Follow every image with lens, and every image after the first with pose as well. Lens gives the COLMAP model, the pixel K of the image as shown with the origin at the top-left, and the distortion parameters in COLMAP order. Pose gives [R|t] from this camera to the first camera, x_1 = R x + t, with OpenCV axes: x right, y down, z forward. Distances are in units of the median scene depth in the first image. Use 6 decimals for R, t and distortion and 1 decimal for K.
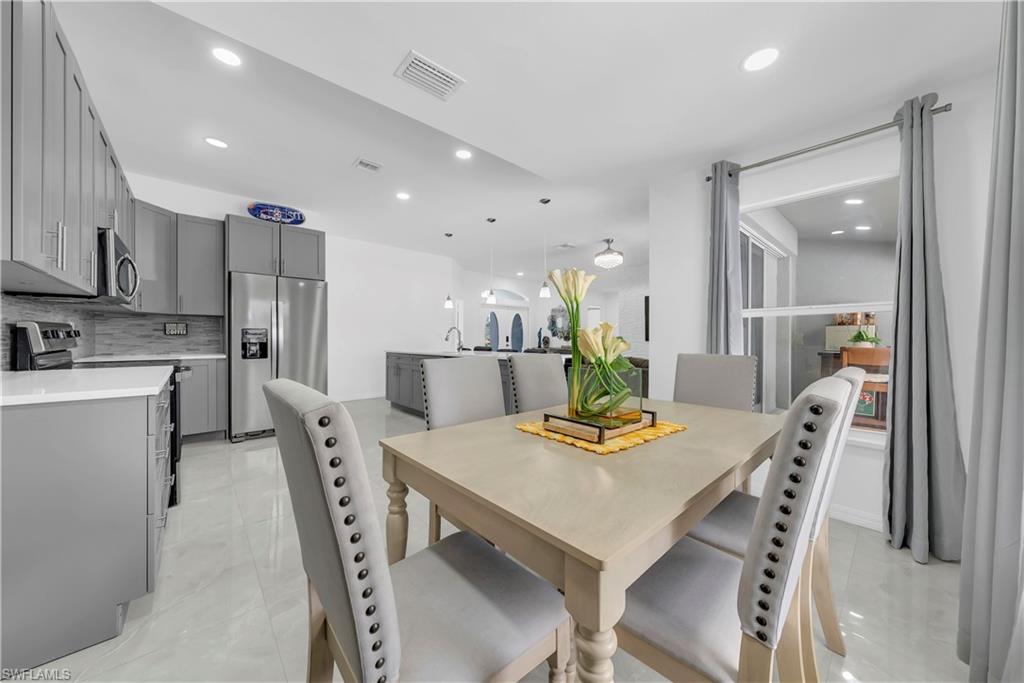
lens RADIAL K [[352.7, 0, 516.8], [0, 352.7, 340.5], [0, 0, 1]] dist [-0.007634, 0.001247]
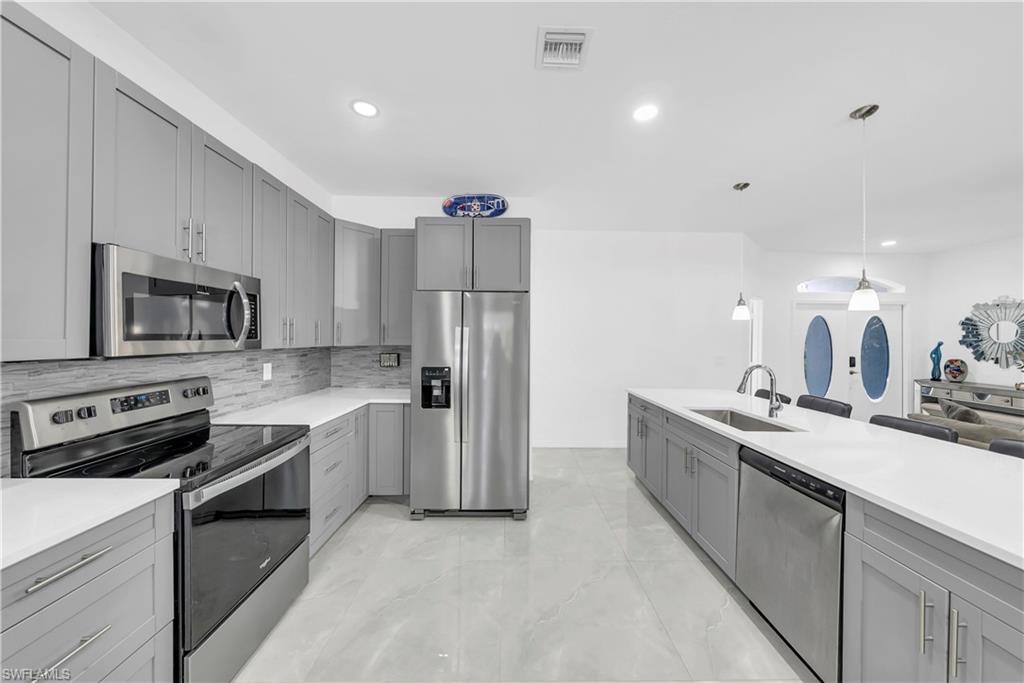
lens RADIAL K [[352.7, 0, 515.3], [0, 352.7, 338.5], [0, 0, 1]] dist [-0.007634, 0.001247]
pose [[0.743584, 0.003787, -0.668632, -0.131890], [-0.009395, 0.999944, -0.004786, -0.085843], [0.668577, 0.009840, 0.743578, 0.540028]]
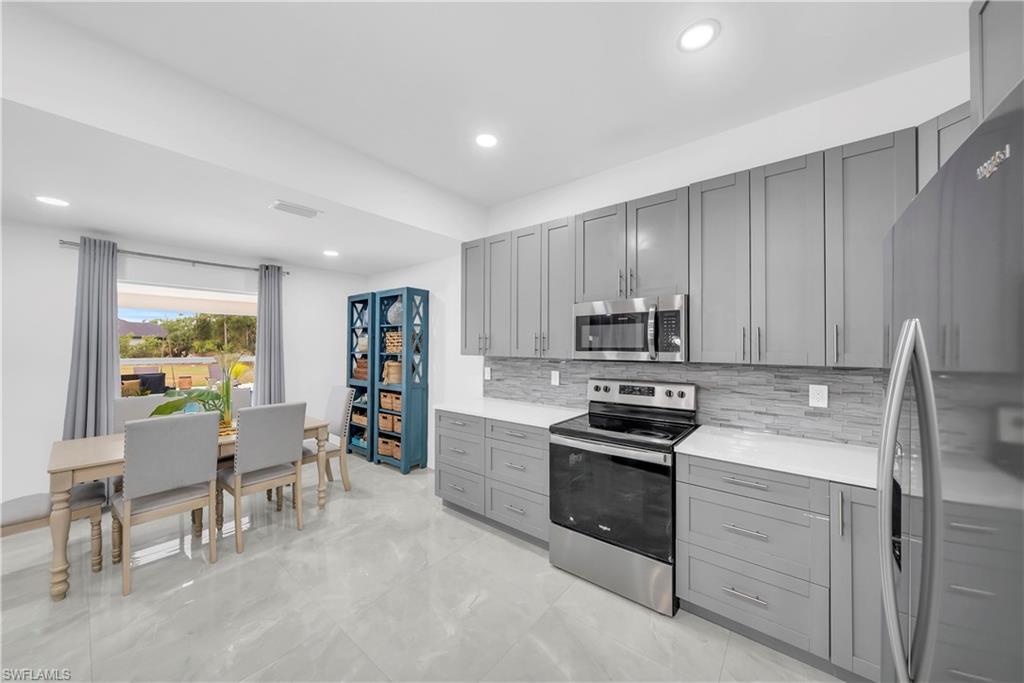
lens RADIAL K [[352.7, 0, 516.5], [0, 352.7, 341.8], [0, 0, 1]] dist [-0.007634, 0.001247]
pose [[-0.987788, -0.008055, -0.155597, -0.410278], [-0.007551, 0.999964, -0.003834, -0.095275], [0.155623, -0.002612, -0.987813, 1.149090]]
